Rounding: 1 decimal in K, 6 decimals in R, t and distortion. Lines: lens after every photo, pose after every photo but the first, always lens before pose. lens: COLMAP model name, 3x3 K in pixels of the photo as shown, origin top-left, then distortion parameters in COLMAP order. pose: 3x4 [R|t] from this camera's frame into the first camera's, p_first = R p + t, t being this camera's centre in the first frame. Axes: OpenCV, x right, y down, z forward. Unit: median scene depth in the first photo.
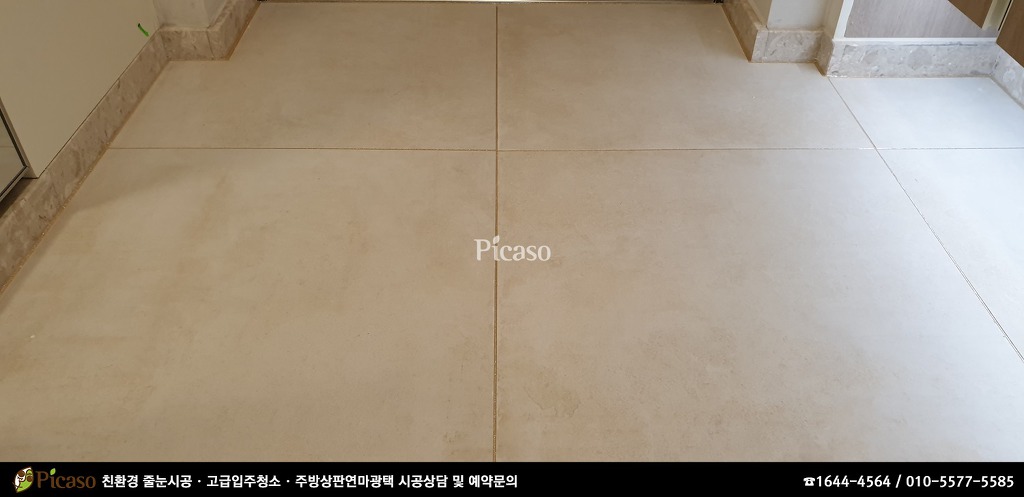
lens RADIAL K [[808.2, 0, 536.1], [0, 808.2, 245.7], [0, 0, 1]] dist [0.068210, -0.089450]
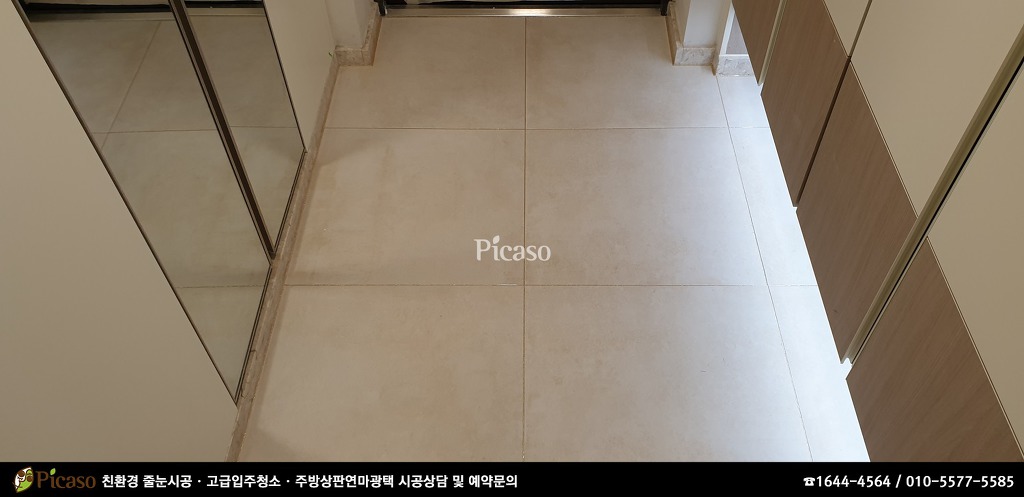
lens RADIAL K [[808.2, 0, 536.1], [0, 808.2, 245.7], [0, 0, 1]] dist [0.068210, -0.089450]
pose [[0.999274, 0.008481, -0.037145, 0.046968], [-0.001829, 0.984463, 0.175585, -0.172316], [0.038057, -0.175390, 0.983763, -0.864295]]
